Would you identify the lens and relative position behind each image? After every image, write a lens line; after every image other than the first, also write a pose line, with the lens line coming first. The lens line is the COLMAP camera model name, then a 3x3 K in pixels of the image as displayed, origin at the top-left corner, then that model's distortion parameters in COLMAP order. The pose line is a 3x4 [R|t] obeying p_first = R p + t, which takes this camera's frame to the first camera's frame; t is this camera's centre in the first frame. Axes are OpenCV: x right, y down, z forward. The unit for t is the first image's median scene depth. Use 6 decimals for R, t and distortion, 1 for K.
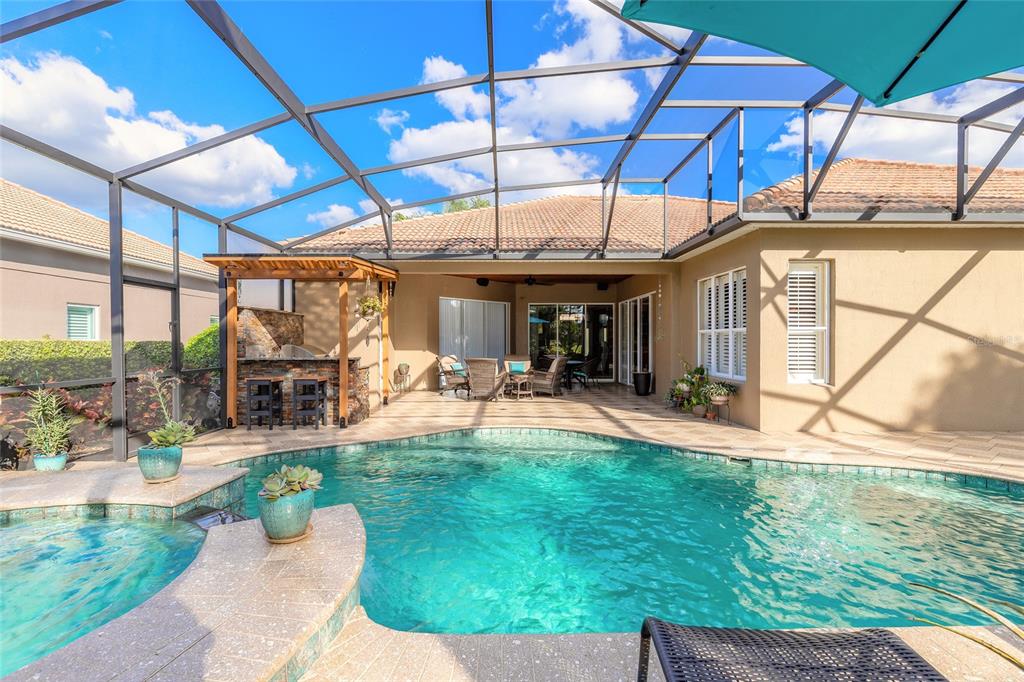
lens RADIAL K [[472.9, 0, 511.3], [0, 472.9, 337.0], [0, 0, 1]] dist [-0.012104, 0.000204]
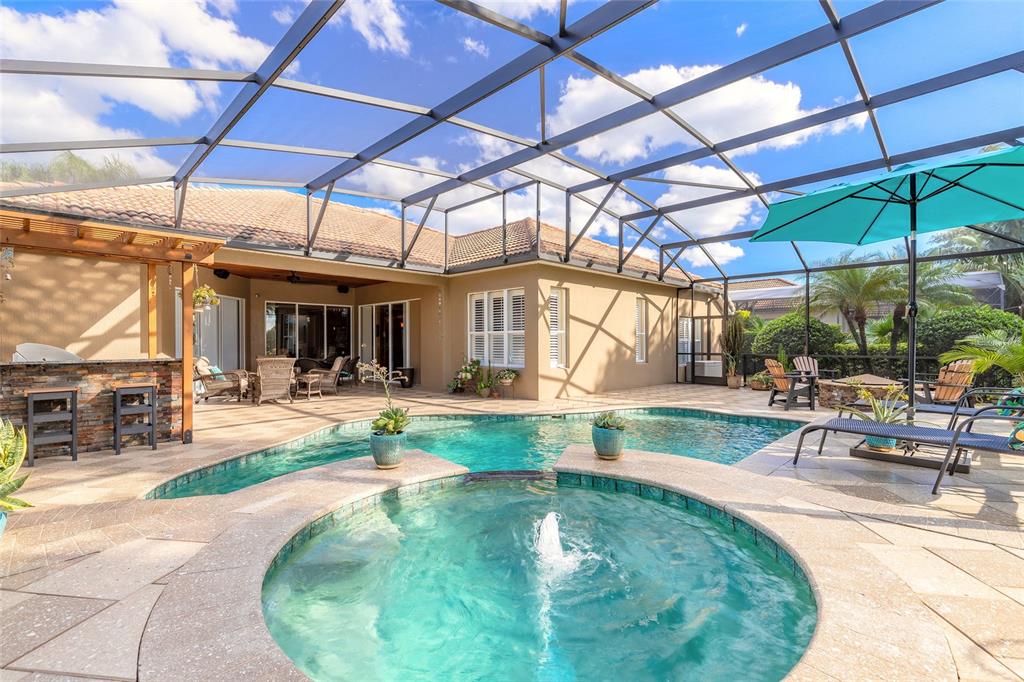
lens RADIAL K [[462.4, 0, 510.0], [0, 462.4, 344.7], [0, 0, 1]] dist [0.008472, -0.000822]
pose [[0.714221, -0.001981, 0.699918, -0.527866], [-0.005206, 0.999953, 0.008143, 0.010621], [-0.699901, -0.009460, 0.714177, 0.024371]]
